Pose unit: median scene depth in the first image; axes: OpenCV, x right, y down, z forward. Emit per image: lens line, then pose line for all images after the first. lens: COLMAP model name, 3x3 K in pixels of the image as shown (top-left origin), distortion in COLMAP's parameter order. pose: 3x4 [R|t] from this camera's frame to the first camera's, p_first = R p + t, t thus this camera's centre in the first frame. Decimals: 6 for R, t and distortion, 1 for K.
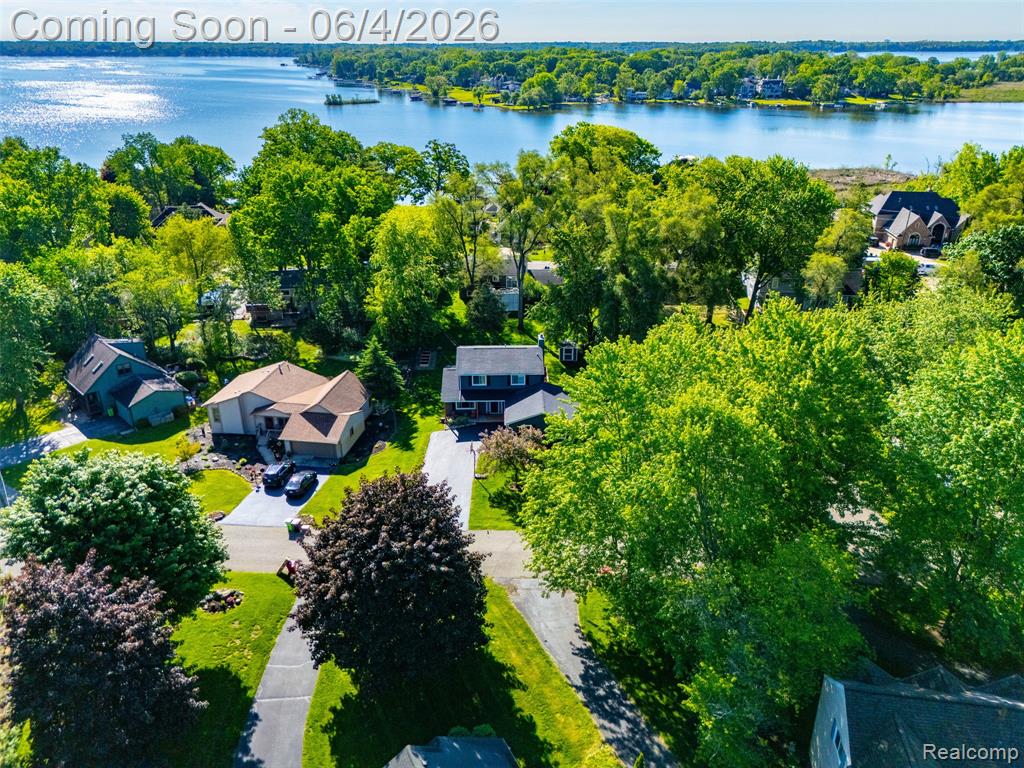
lens RADIAL K [[757.5, 0, 511.6], [0, 757.5, 384.0], [0, 0, 1]] dist [0.045085, -0.039847]
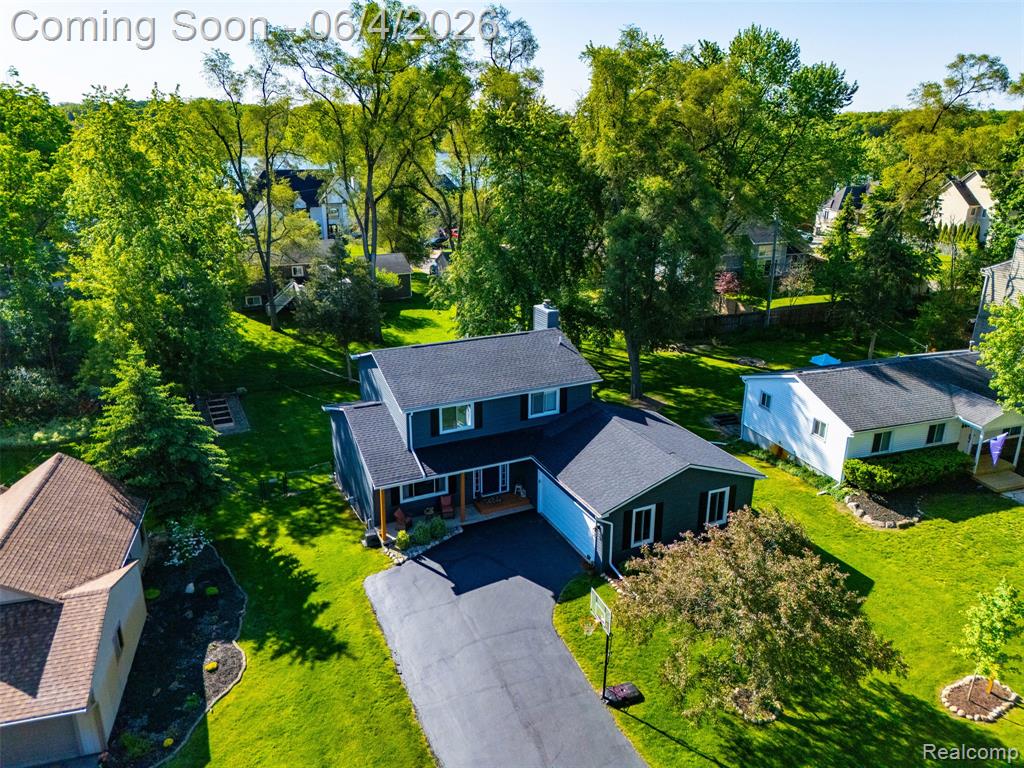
lens RADIAL K [[757.5, 0, 515.3], [0, 757.5, 385.6], [0, 0, 1]] dist [0.045085, -0.039847]
pose [[0.908662, -0.131257, 0.396365, -0.021896], [0.162440, 0.985646, -0.045994, 0.000171], [-0.384638, 0.106178, 0.916940, 0.080812]]
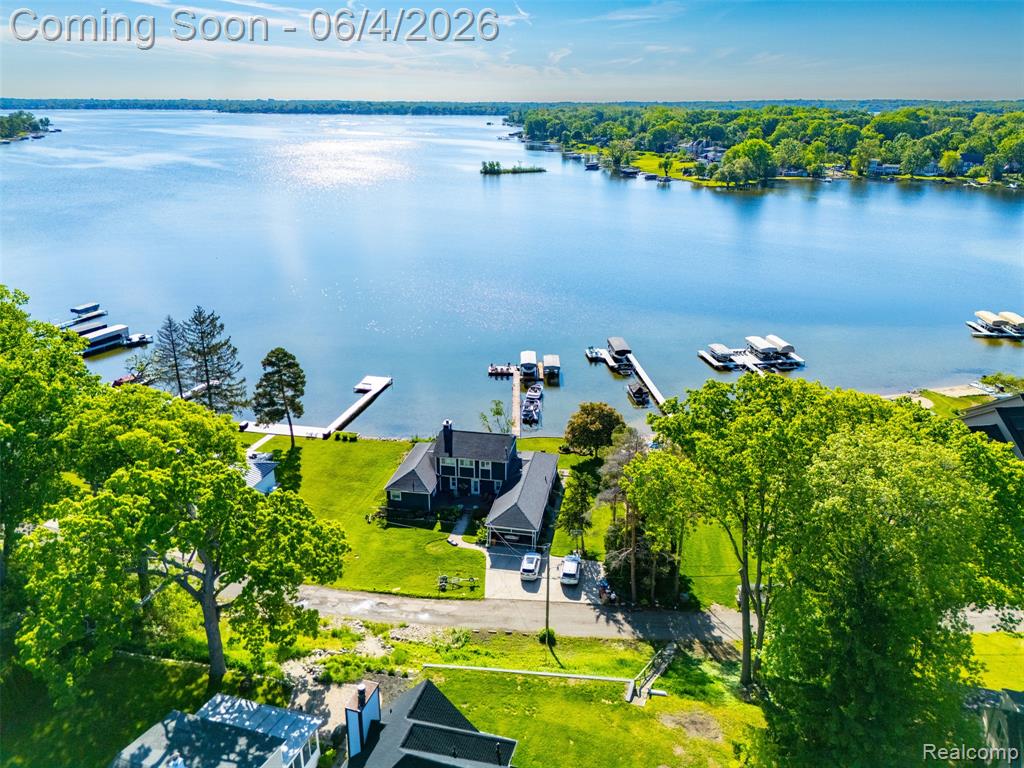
lens RADIAL K [[757.5, 0, 508.2], [0, 757.5, 385.5], [0, 0, 1]] dist [0.045085, -0.039847]
pose [[0.962167, 0.096956, -0.254625, 0.022474], [-0.112858, 0.992423, -0.048569, -0.094893], [0.247987, 0.075468, 0.965819, 0.211148]]
